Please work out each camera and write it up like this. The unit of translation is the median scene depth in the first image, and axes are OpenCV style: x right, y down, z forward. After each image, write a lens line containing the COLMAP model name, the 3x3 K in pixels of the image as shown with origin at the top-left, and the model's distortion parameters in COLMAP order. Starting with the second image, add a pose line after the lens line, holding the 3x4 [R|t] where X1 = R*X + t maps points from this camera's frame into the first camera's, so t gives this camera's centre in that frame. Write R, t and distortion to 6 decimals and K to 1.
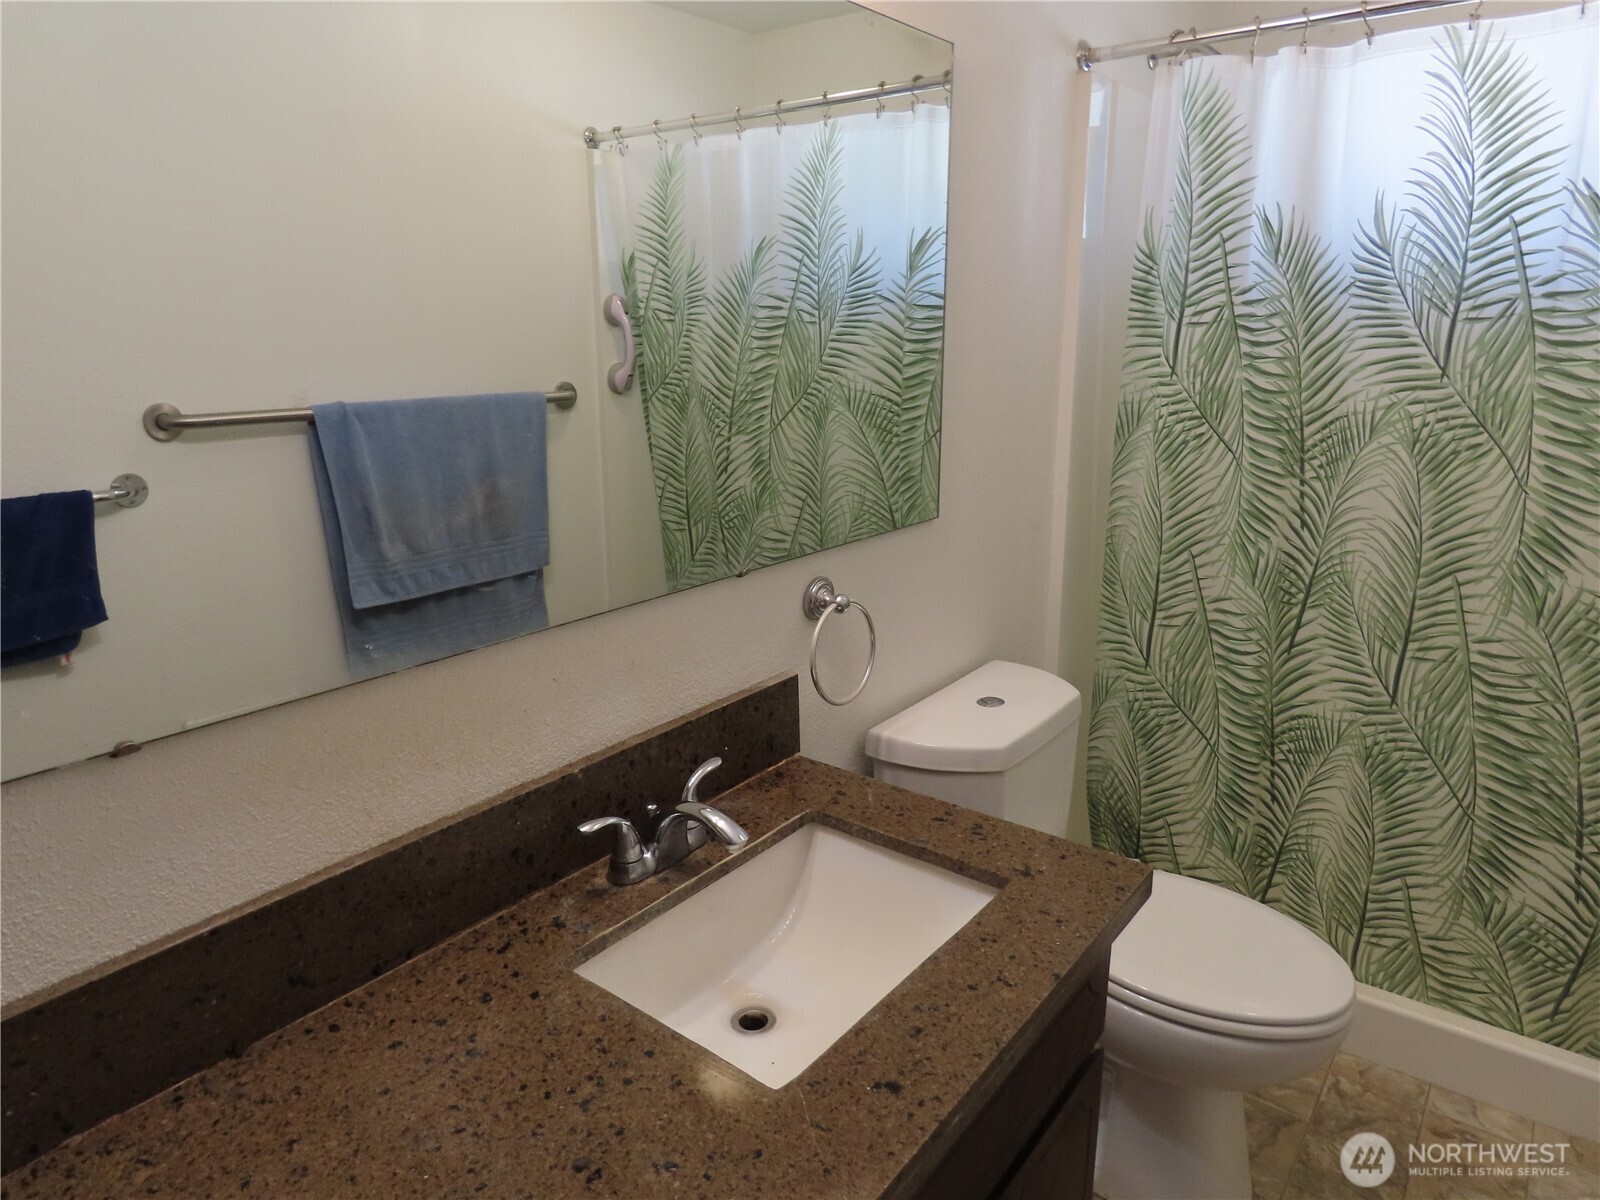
lens RADIAL K [[999.8, 0, 793.4], [0, 999.8, 599.3], [0, 0, 1]] dist [-0.004820, -0.000521]
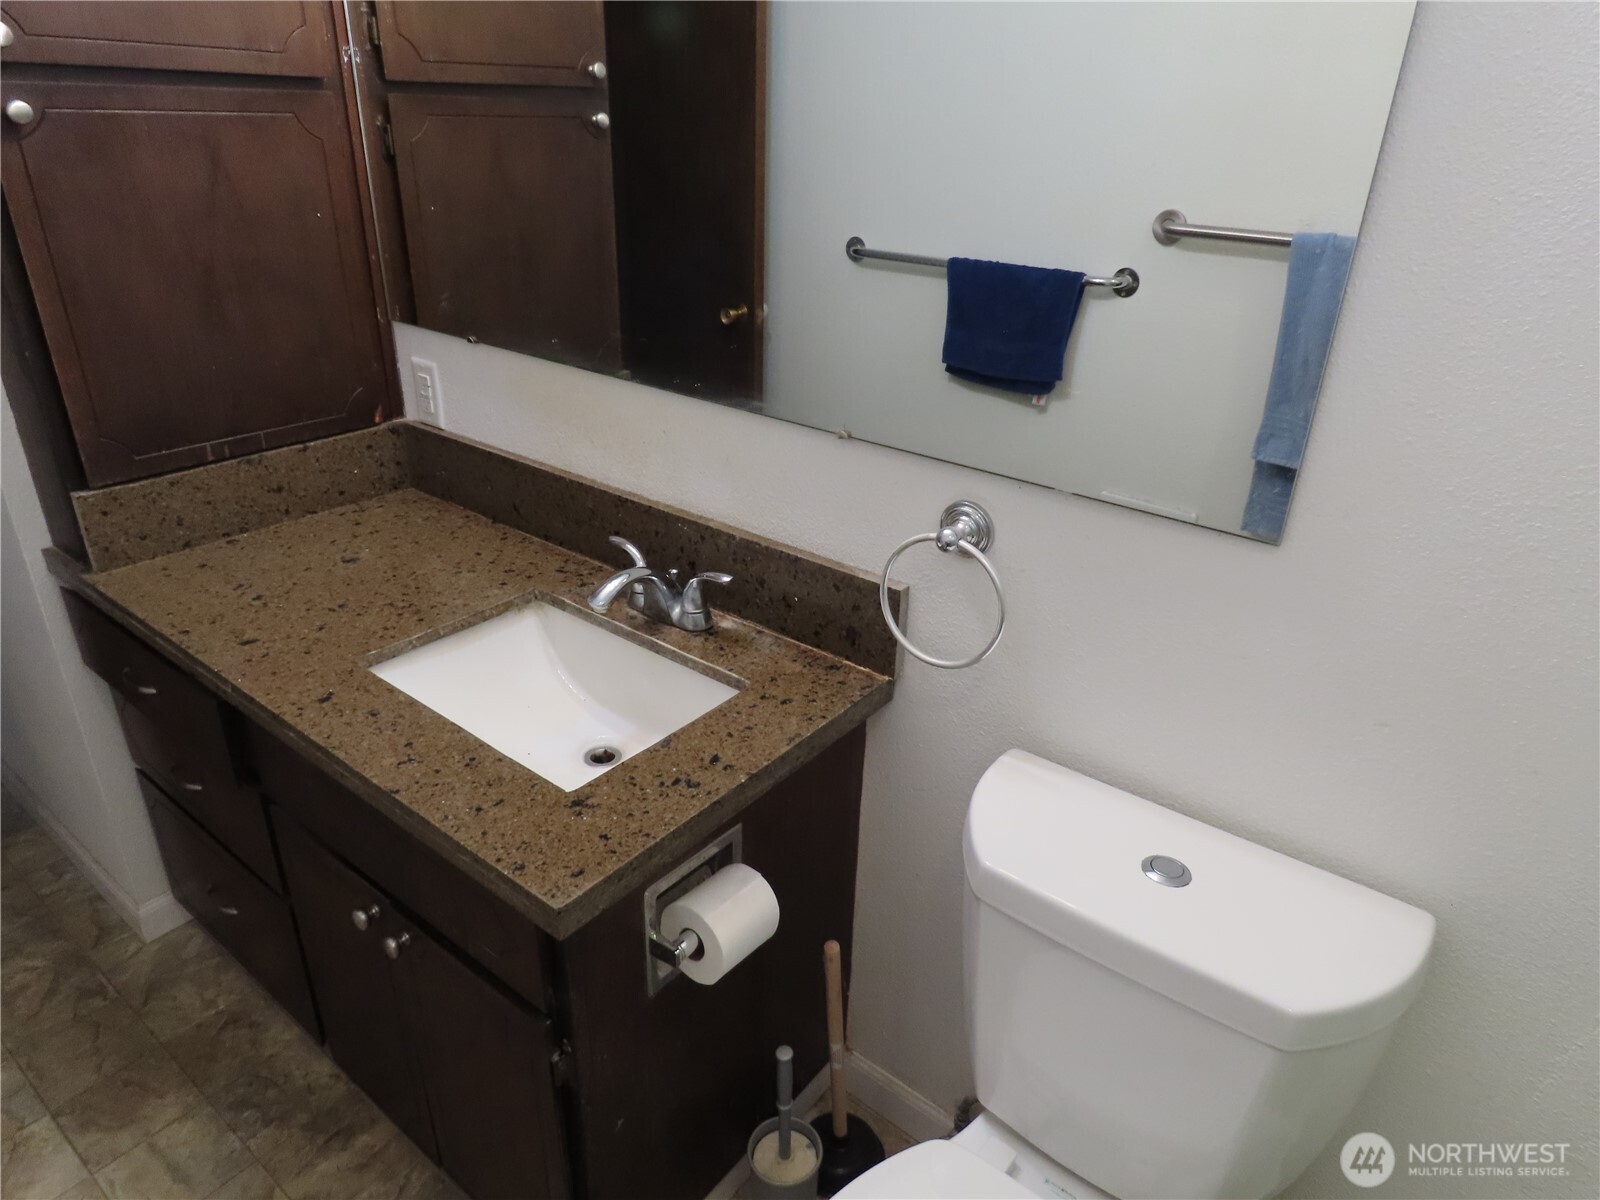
lens RADIAL K [[1000.3, 0, 800.0], [0, 1000.3, 600.0], [0, 0, 1]] dist [-0.025892, -0.000311]
pose [[0.007185, 0.446069, -0.894970, 0.587843], [-0.292095, 0.856896, 0.424747, -0.192314], [0.956362, 0.258364, 0.136451, 0.639532]]
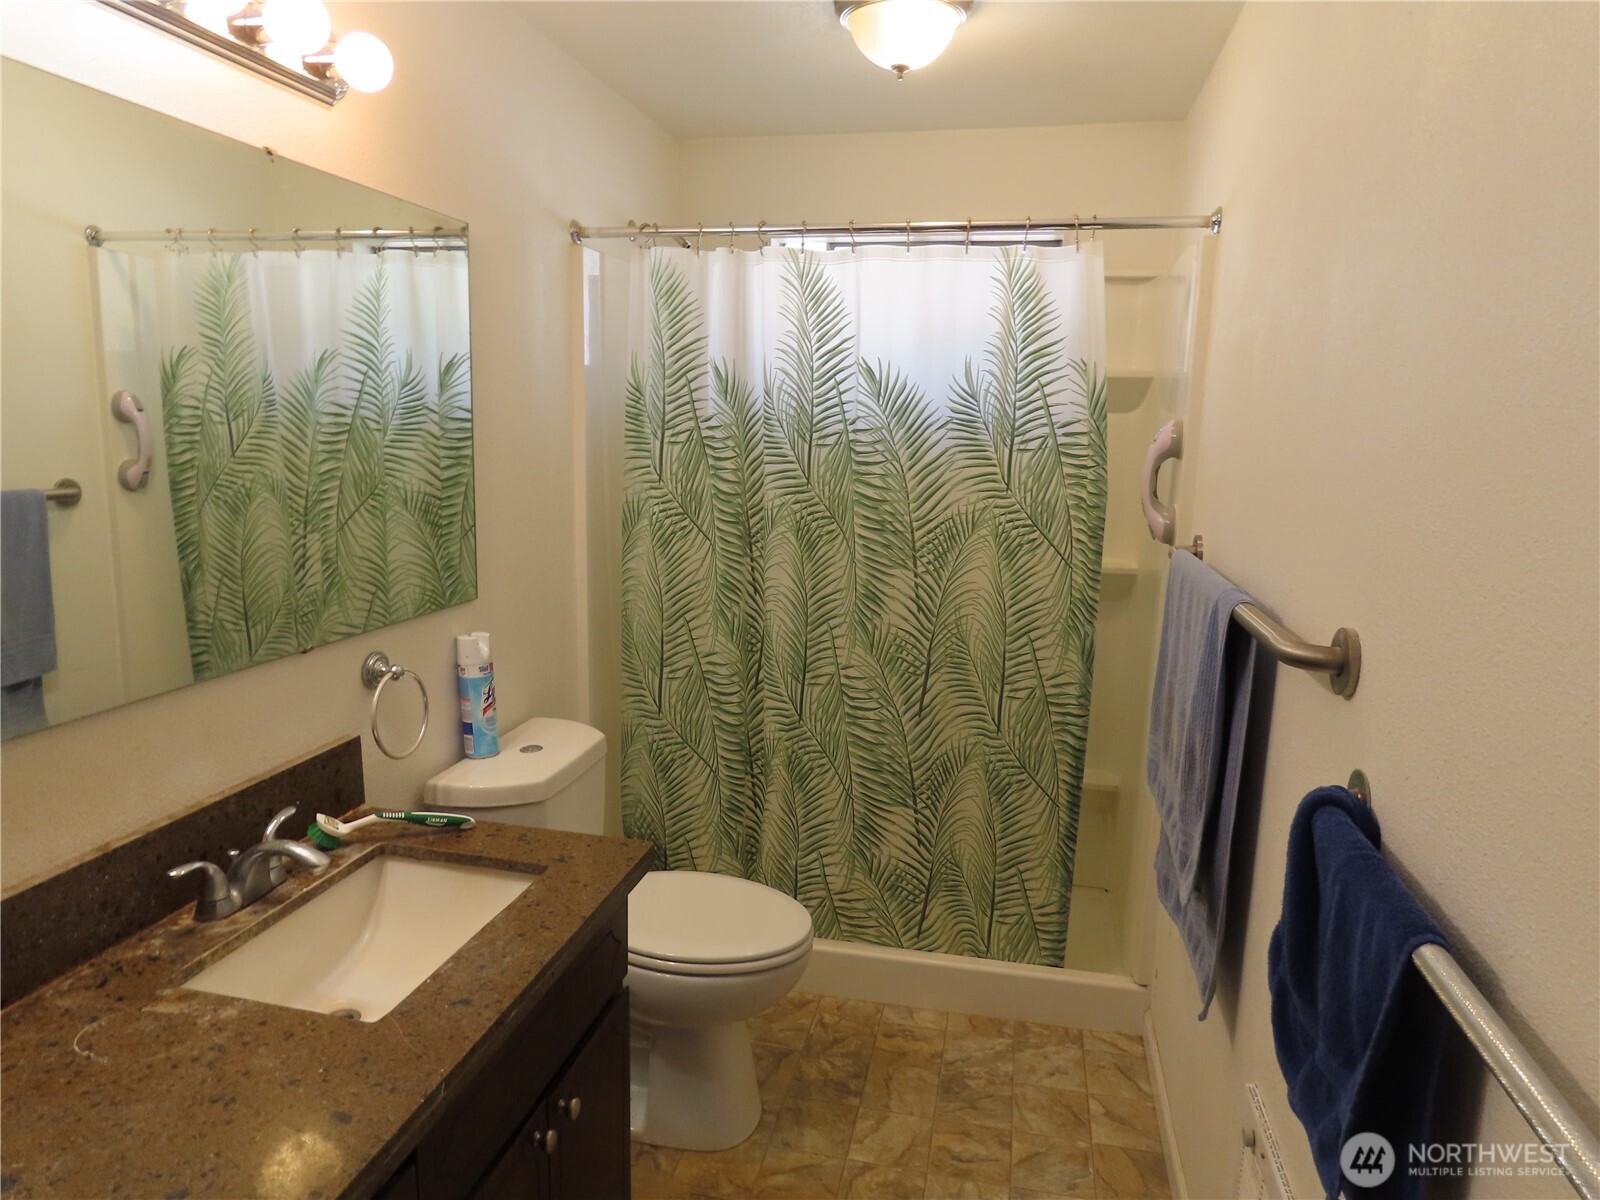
lens RADIAL K [[999.8, 0, 793.4], [0, 999.8, 599.3], [0, 0, 1]] dist [-0.004820, -0.000521]
pose [[0.900874, -0.042782, 0.431967, -0.028735], [0.080634, 0.994305, -0.069689, 0.030783], [-0.426525, 0.097612, 0.899193, -0.220557]]
